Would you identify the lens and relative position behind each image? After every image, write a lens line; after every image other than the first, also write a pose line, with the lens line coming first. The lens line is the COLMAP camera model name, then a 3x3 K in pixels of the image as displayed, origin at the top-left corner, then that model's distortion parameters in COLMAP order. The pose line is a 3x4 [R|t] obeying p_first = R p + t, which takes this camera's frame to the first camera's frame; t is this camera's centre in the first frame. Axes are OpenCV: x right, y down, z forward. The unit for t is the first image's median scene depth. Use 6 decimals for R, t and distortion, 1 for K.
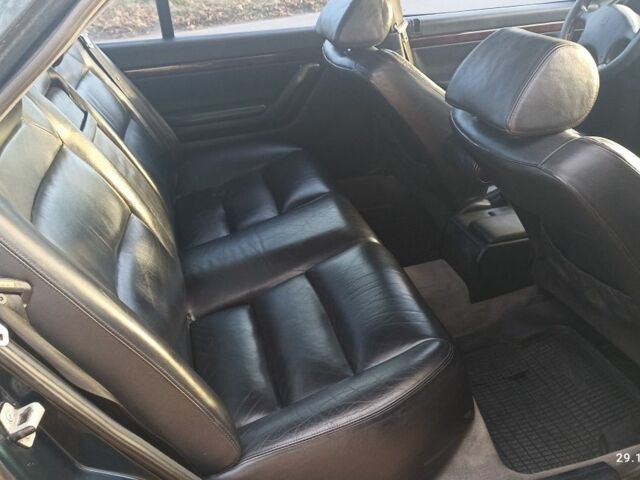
lens RADIAL K [[613.4, 0, 322.4], [0, 613.4, 246.9], [0, 0, 1]] dist [0.064946, -0.072907]
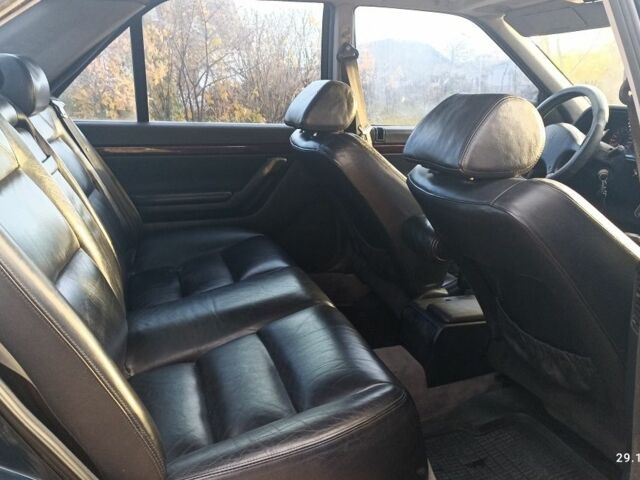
lens RADIAL K [[613.4, 0, 322.4], [0, 613.4, 246.9], [0, 0, 1]] dist [0.064946, -0.072907]
pose [[0.996858, 0.061053, 0.050465, 0.015204], [-0.047672, 0.971229, -0.233327, 0.115355], [-0.063258, 0.230188, 0.971088, 0.025607]]
